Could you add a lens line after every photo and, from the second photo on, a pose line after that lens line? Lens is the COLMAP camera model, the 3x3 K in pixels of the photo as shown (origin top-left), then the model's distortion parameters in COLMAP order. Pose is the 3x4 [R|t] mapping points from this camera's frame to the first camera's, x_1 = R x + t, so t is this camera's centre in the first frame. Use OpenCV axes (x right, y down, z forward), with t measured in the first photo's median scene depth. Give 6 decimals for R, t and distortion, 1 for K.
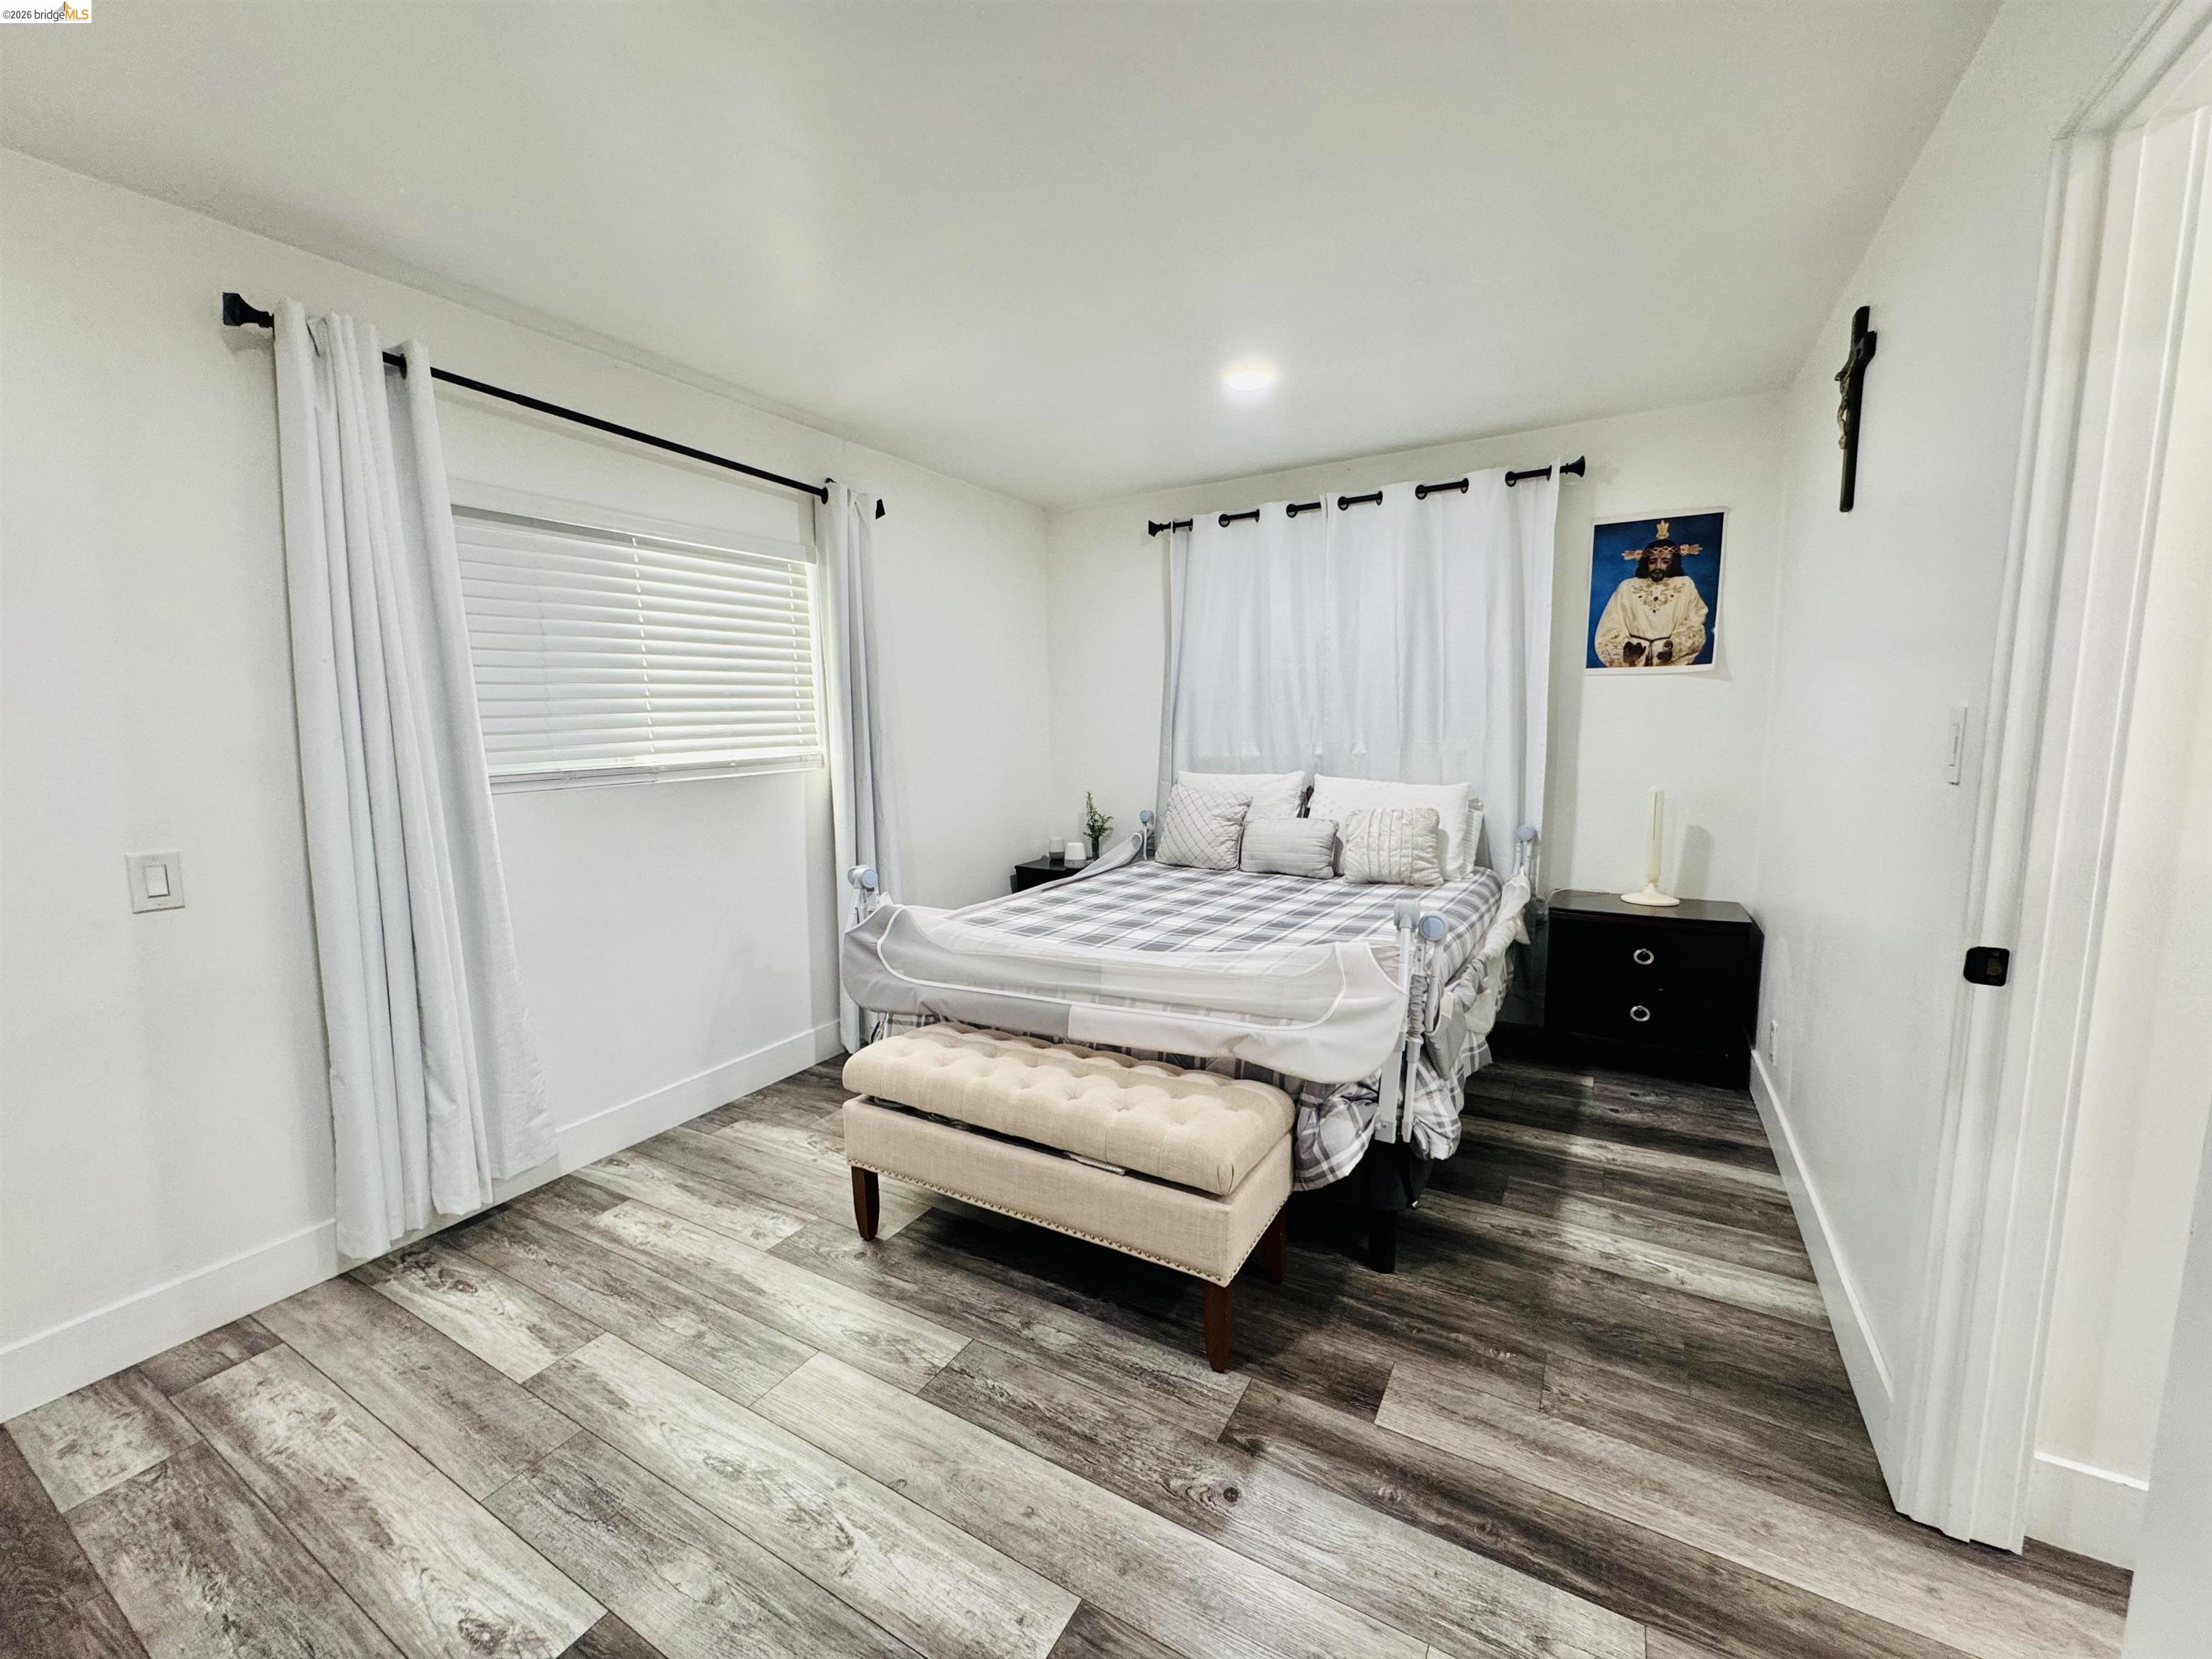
lens RADIAL K [[882.1, 0, 1104.1], [0, 882.1, 829.7], [0, 0, 1]] dist [-0.003027, 0.000243]
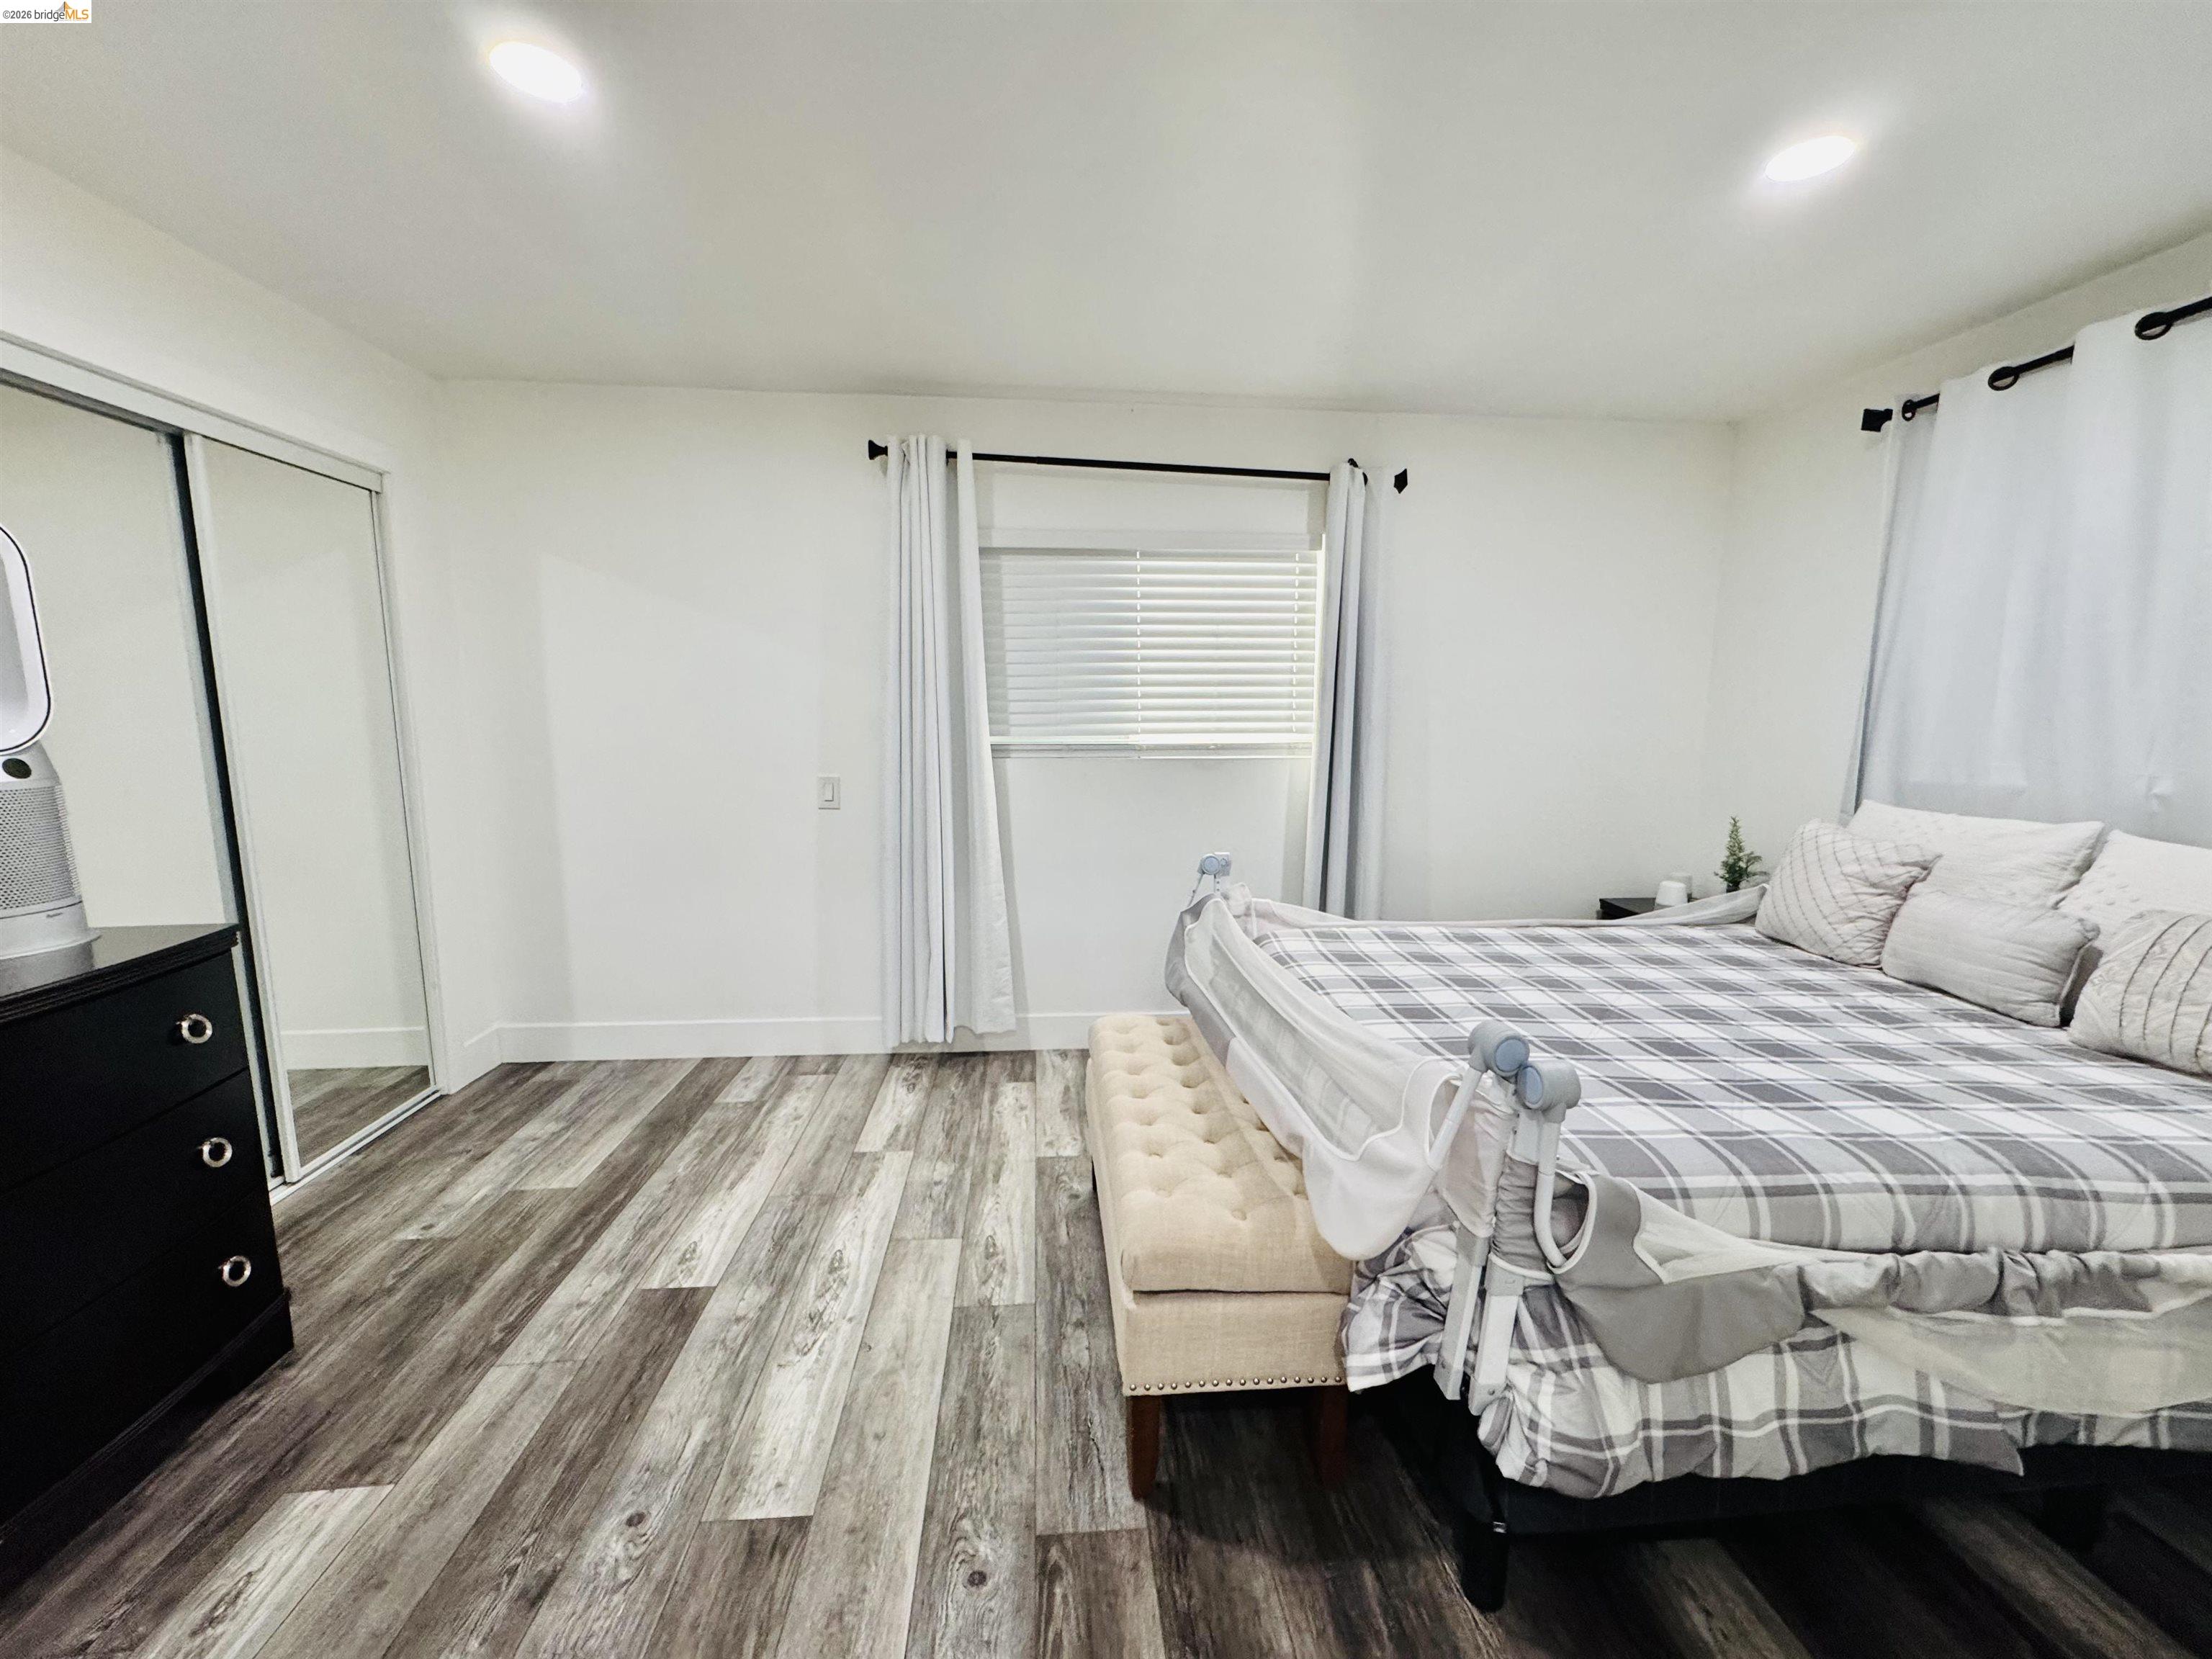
lens RADIAL K [[882.1, 0, 1104.1], [0, 882.1, 829.7], [0, 0, 1]] dist [-0.003027, 0.000243]
pose [[0.567568, 0.130862, -0.812860, 0.645084], [-0.119597, 0.989920, 0.075860, -0.062738], [0.814594, 0.054160, 0.577498, 0.417134]]
